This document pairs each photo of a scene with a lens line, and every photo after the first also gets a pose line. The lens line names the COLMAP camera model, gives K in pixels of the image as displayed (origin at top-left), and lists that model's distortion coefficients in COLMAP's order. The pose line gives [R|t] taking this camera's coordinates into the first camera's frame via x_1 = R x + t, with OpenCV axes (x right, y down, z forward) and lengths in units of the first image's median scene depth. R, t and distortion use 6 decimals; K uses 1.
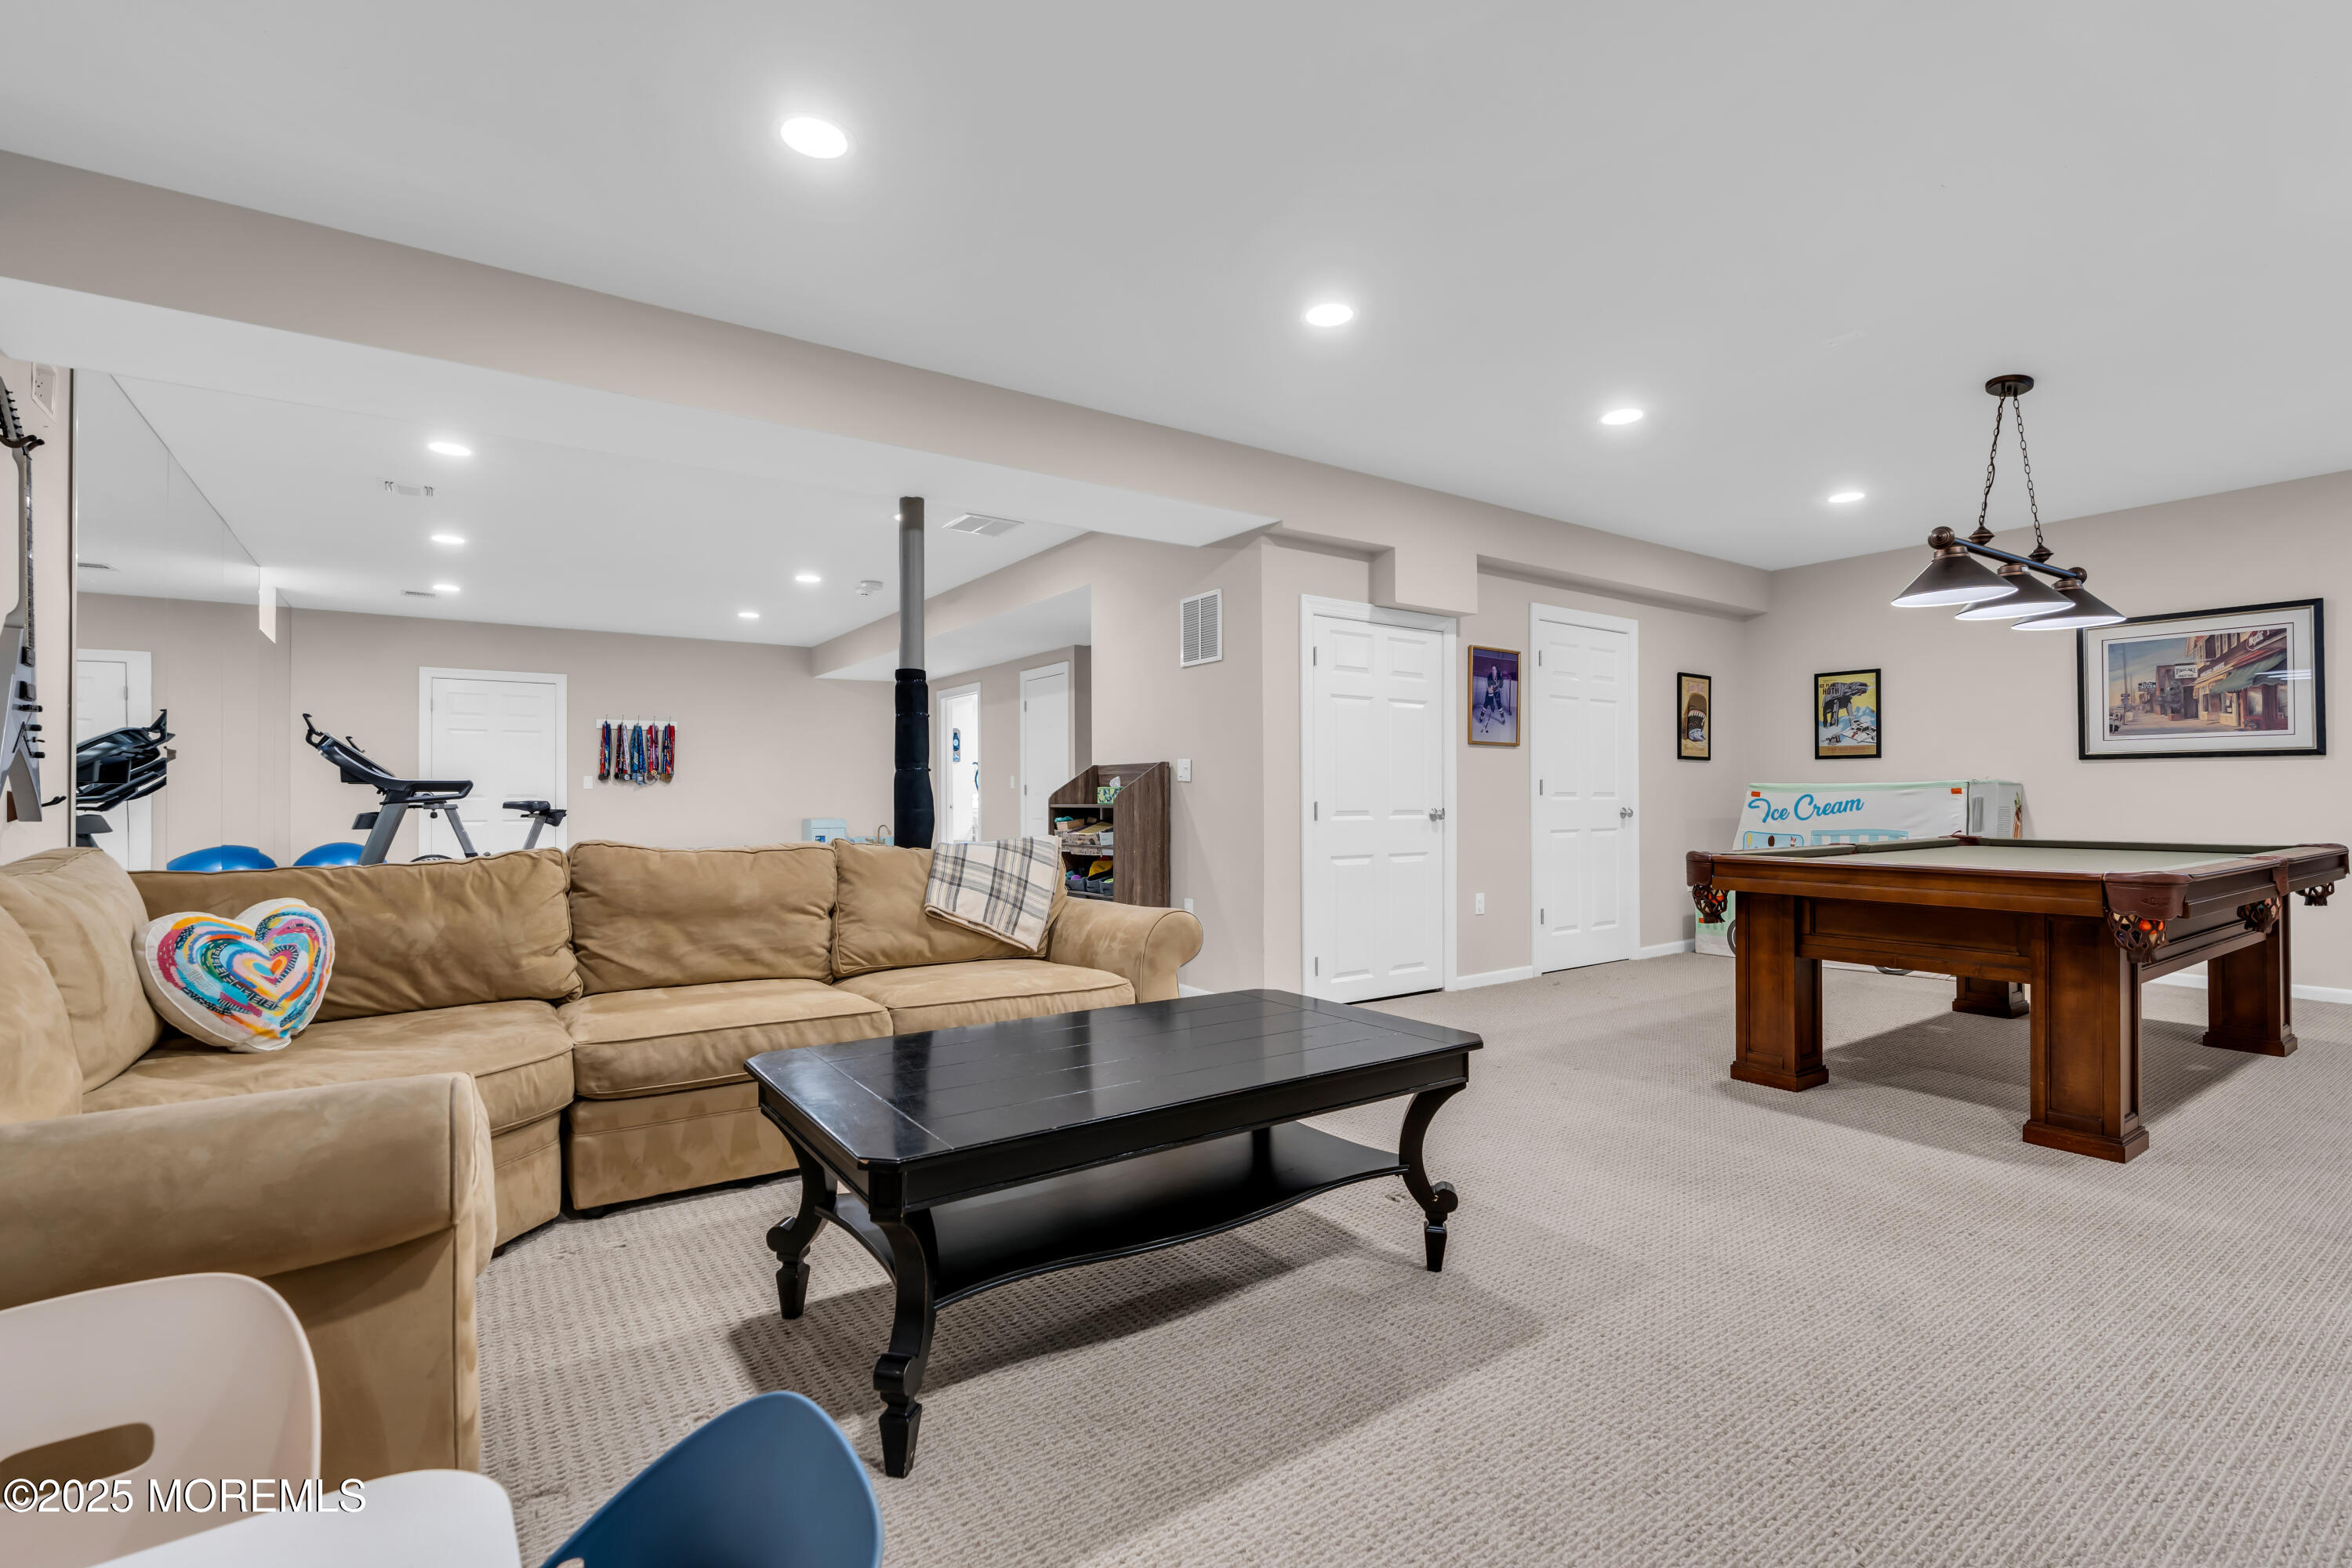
lens RADIAL K [[1062.6, 0, 1176.0], [0, 1062.6, 784.0], [0, 0, 1]] dist [-0.013388, 0.000335]
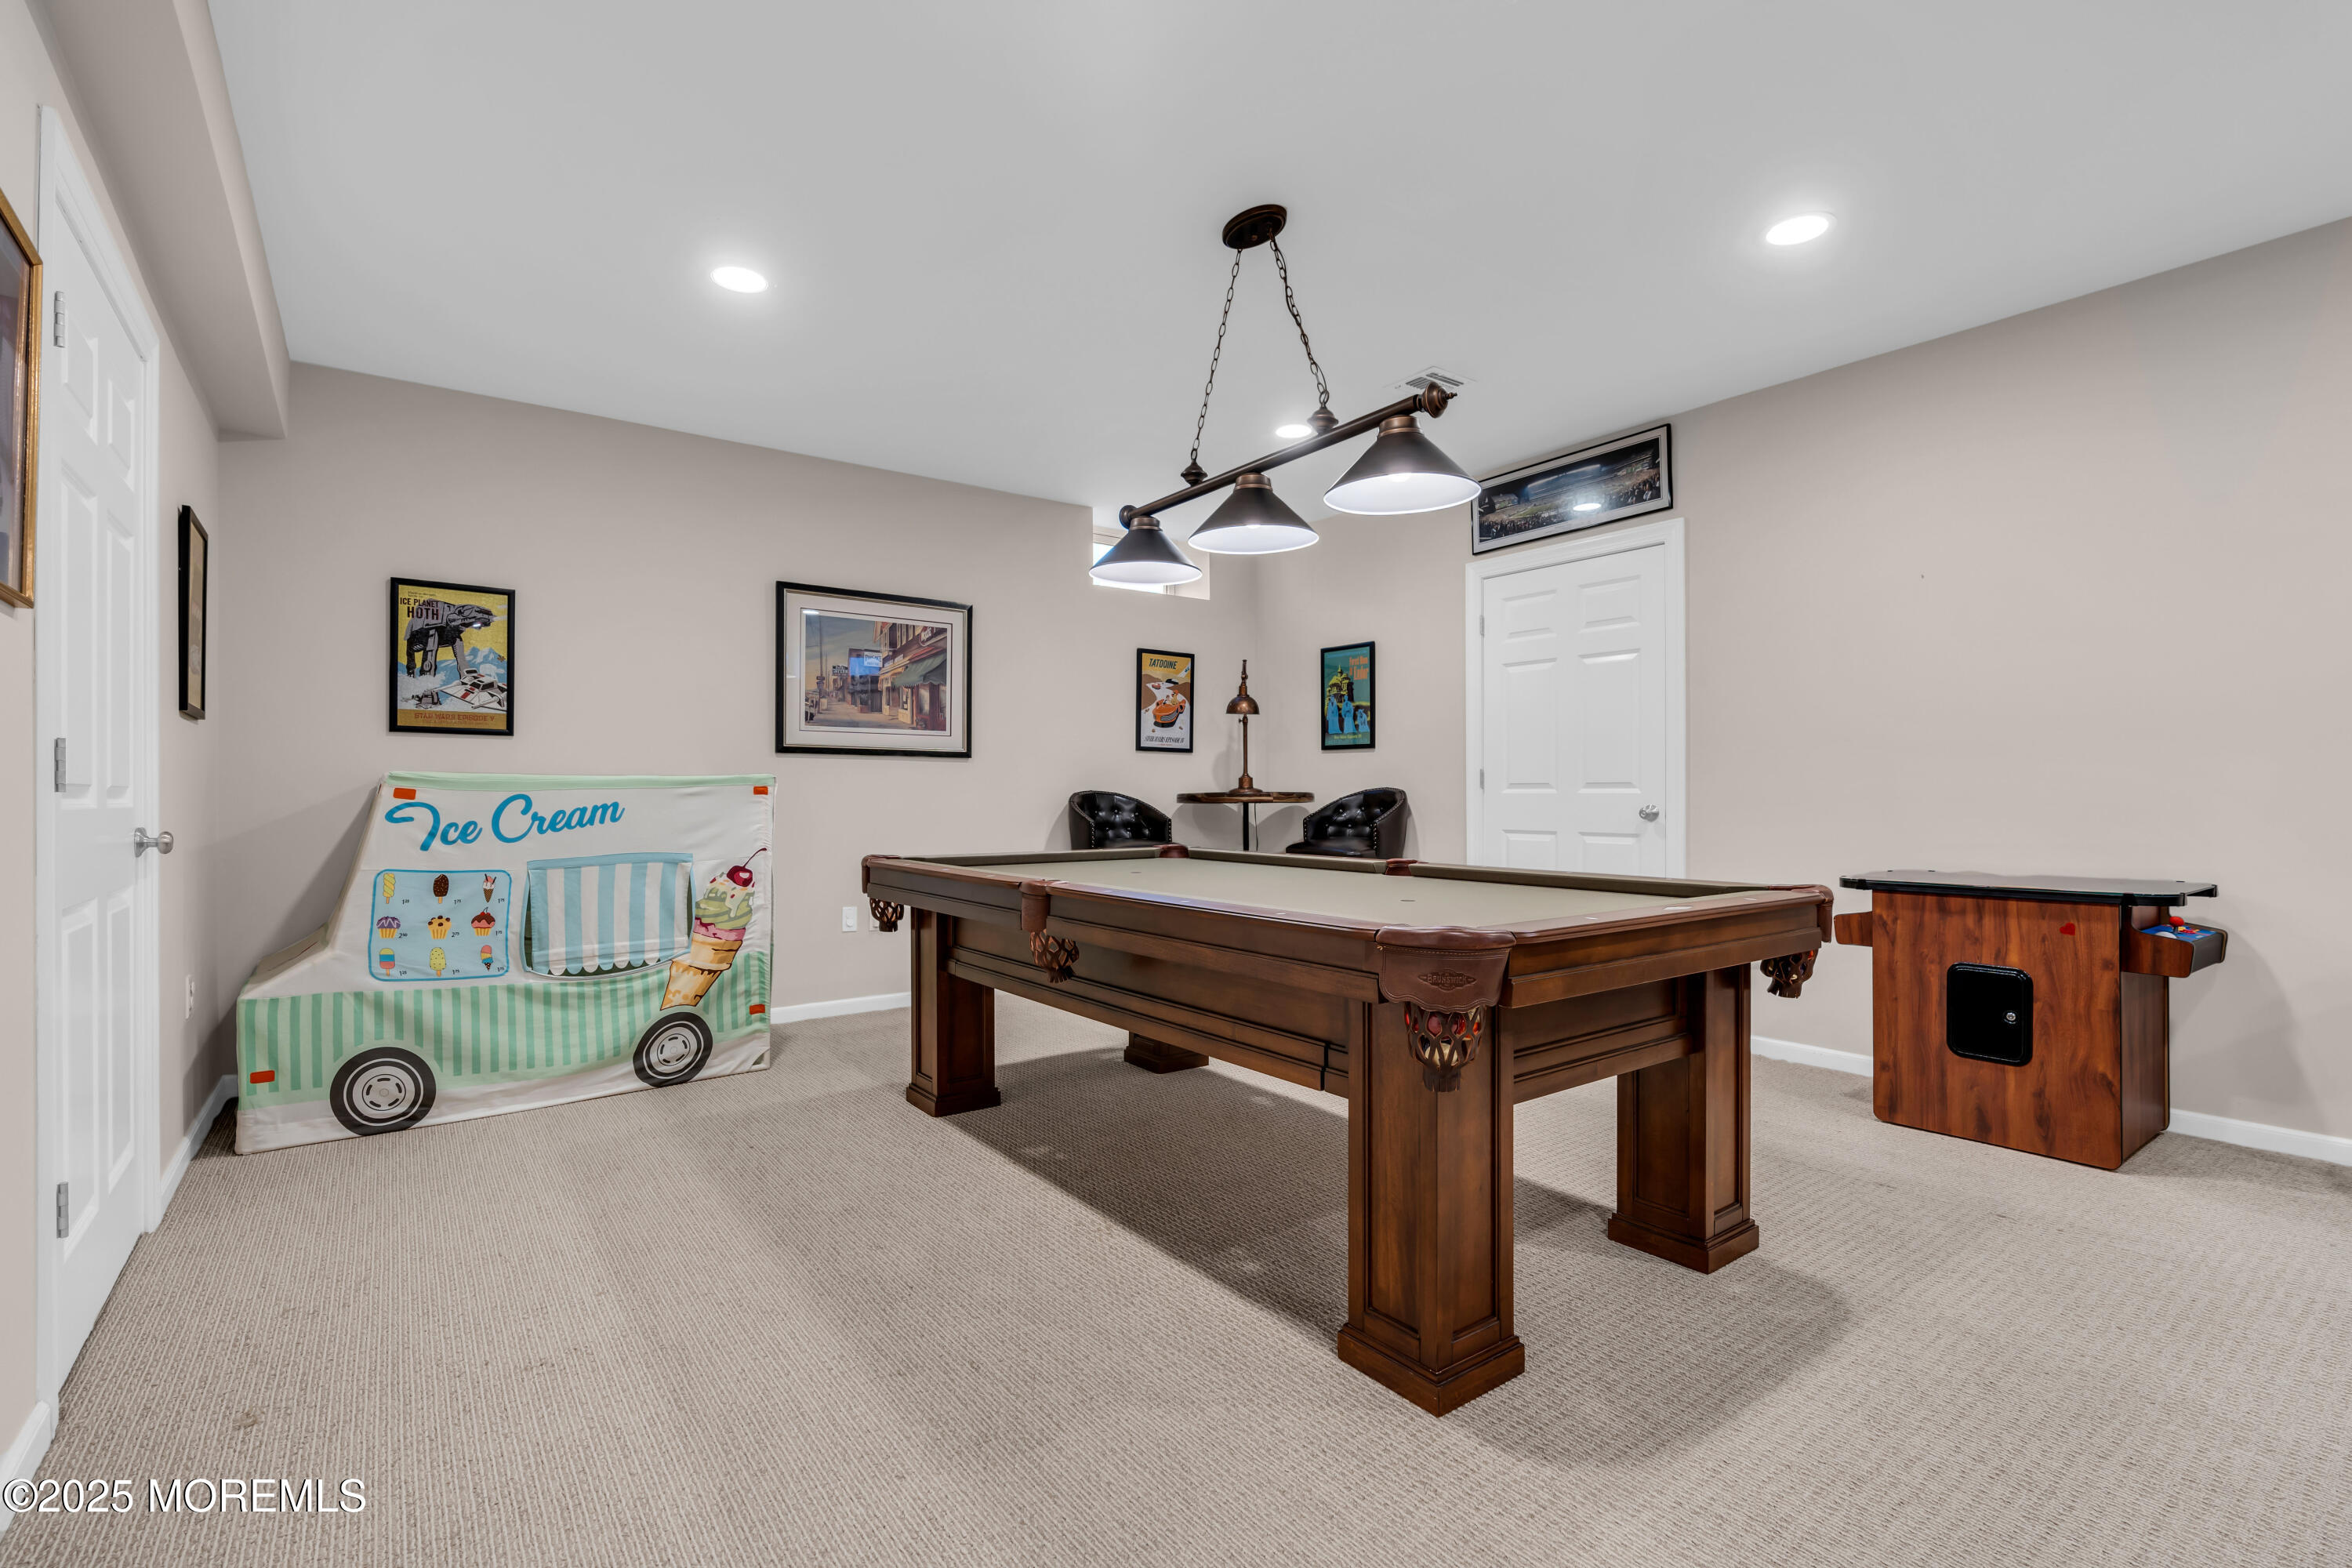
lens RADIAL K [[1062.6, 0, 1176.0], [0, 1062.6, 784.0], [0, 0, 1]] dist [-0.013388, 0.000335]
pose [[-0.034520, 0.014786, 0.999295, 0.047869], [-0.010212, 0.999833, -0.015147, 0.010051], [-0.999352, -0.010728, -0.034363, 0.742739]]
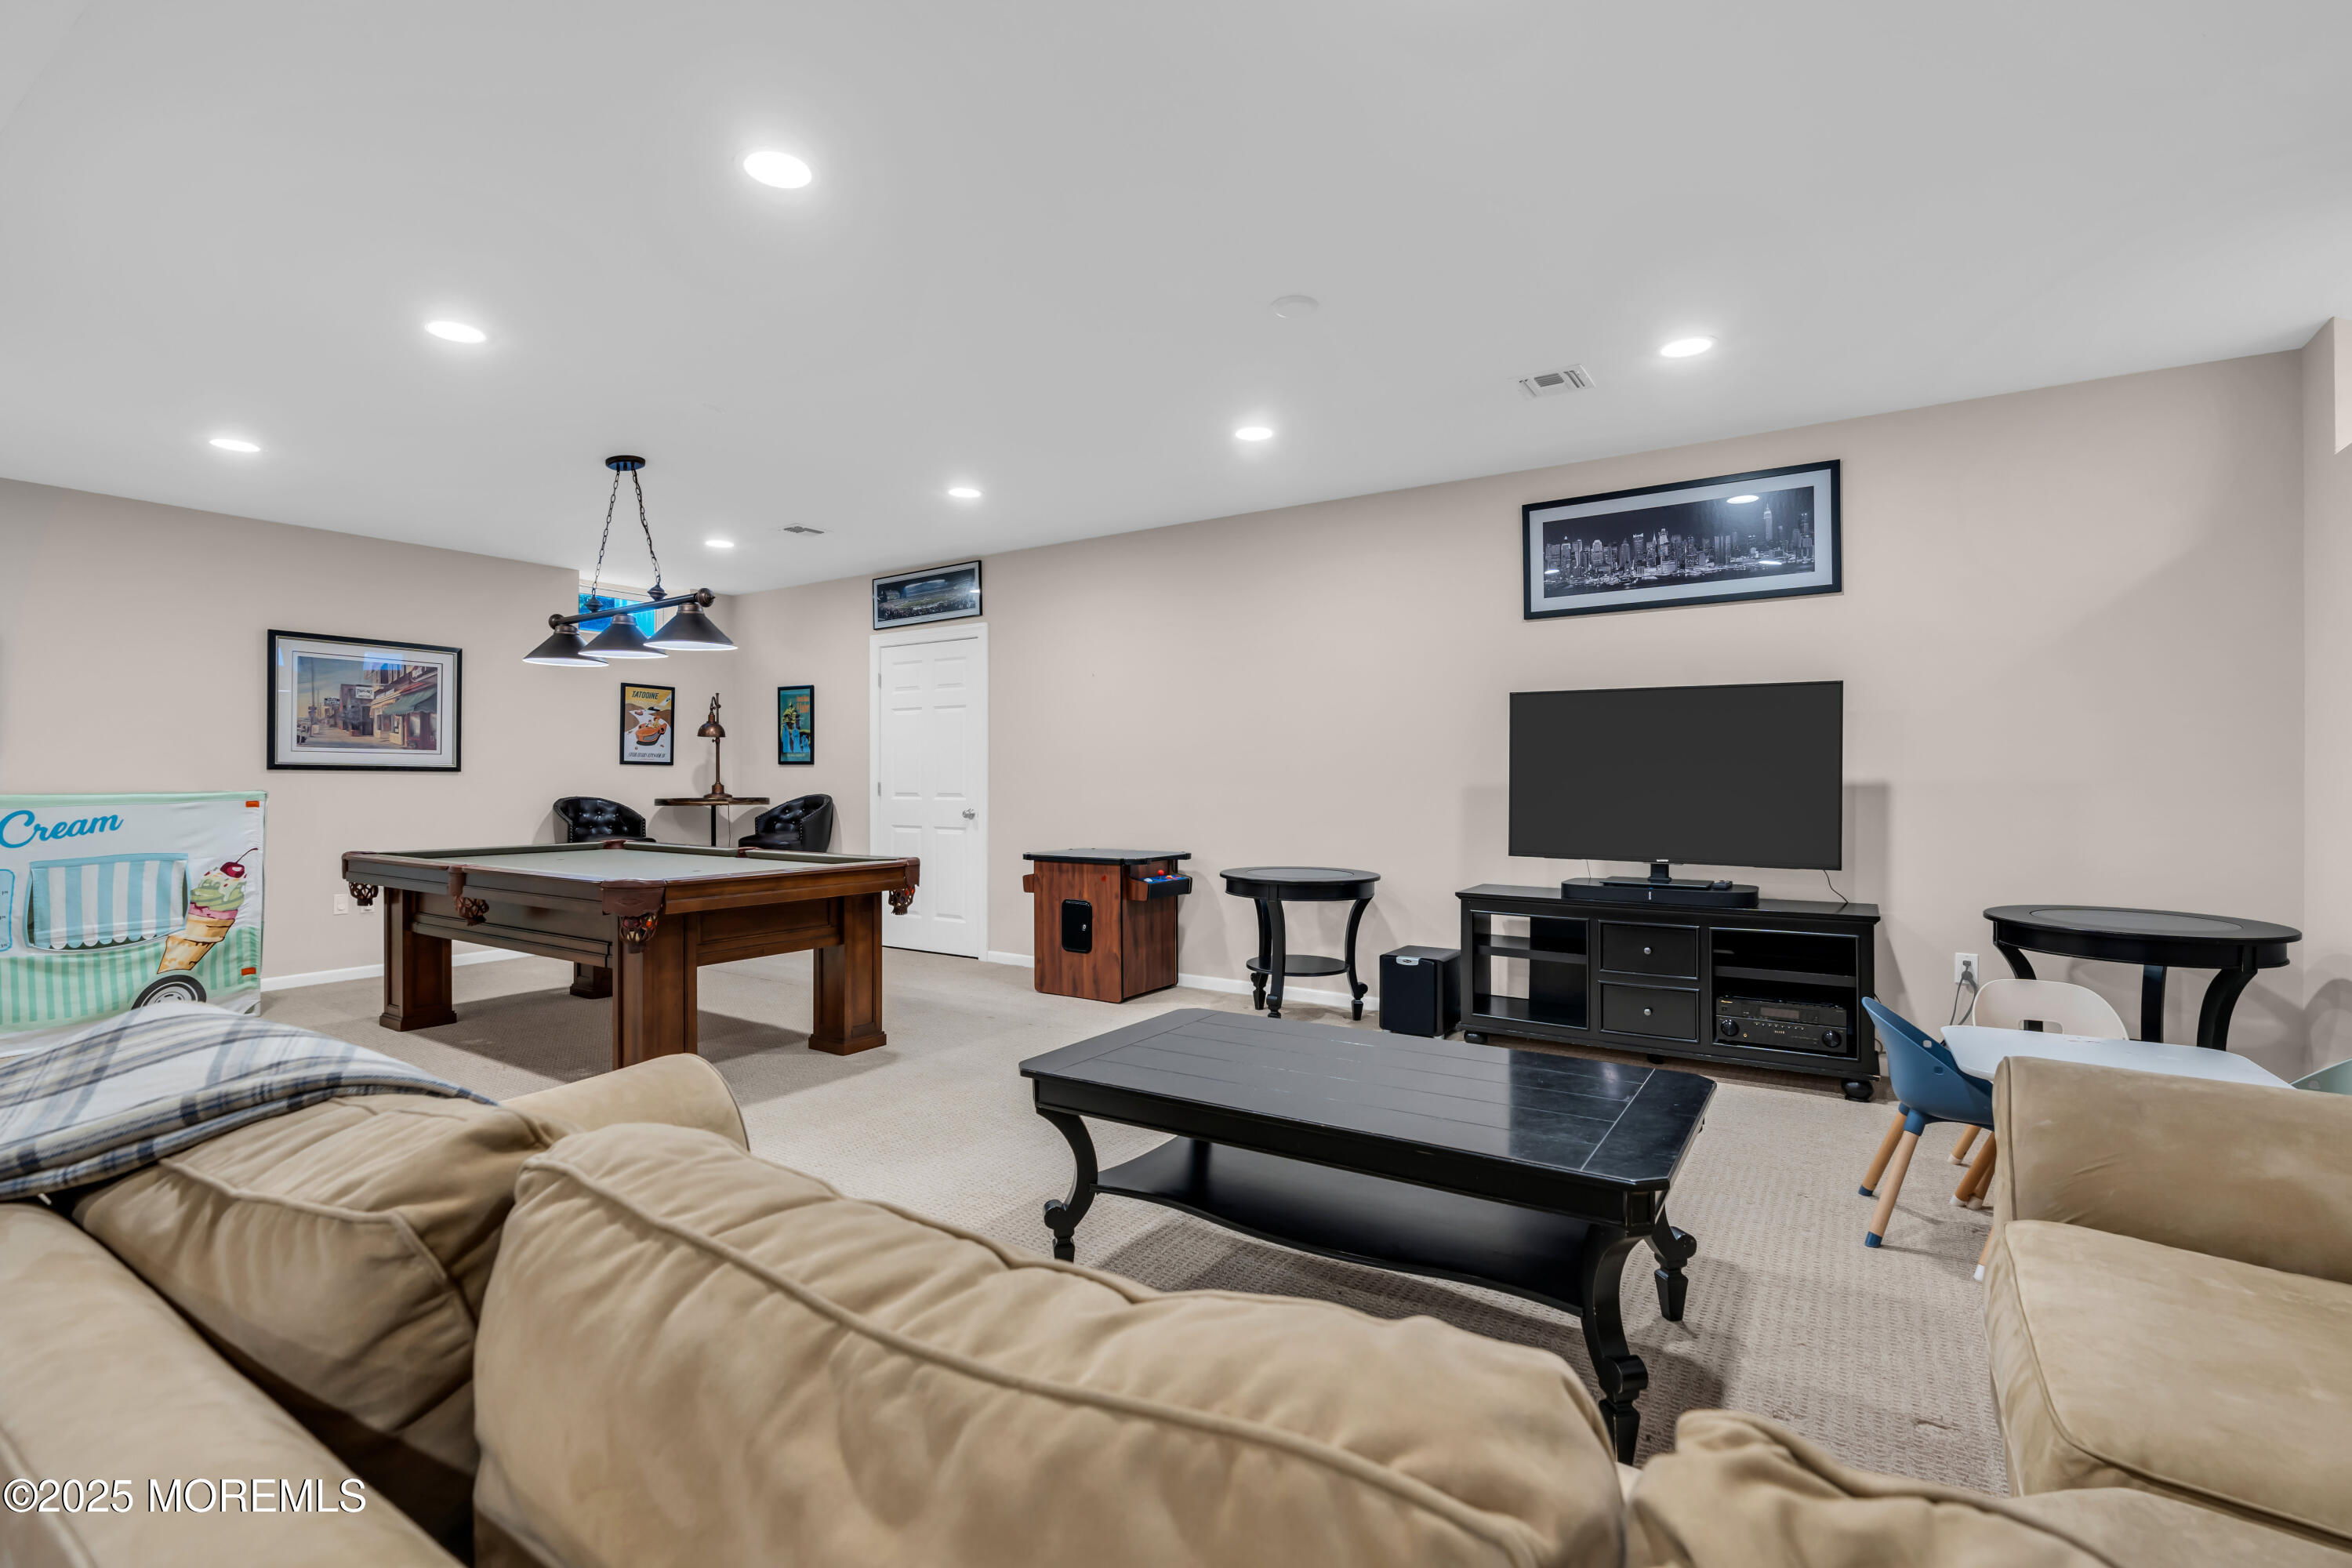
lens RADIAL K [[1057.2, 0, 1161.2], [0, 1057.2, 775.6], [0, 0, 1]] dist [0.000329, 0.000576]
pose [[-0.365256, 0.009813, 0.930856, -0.363019], [-0.009796, 0.999849, -0.014384, -0.011587], [-0.930856, -0.014372, -0.365104, 0.601982]]
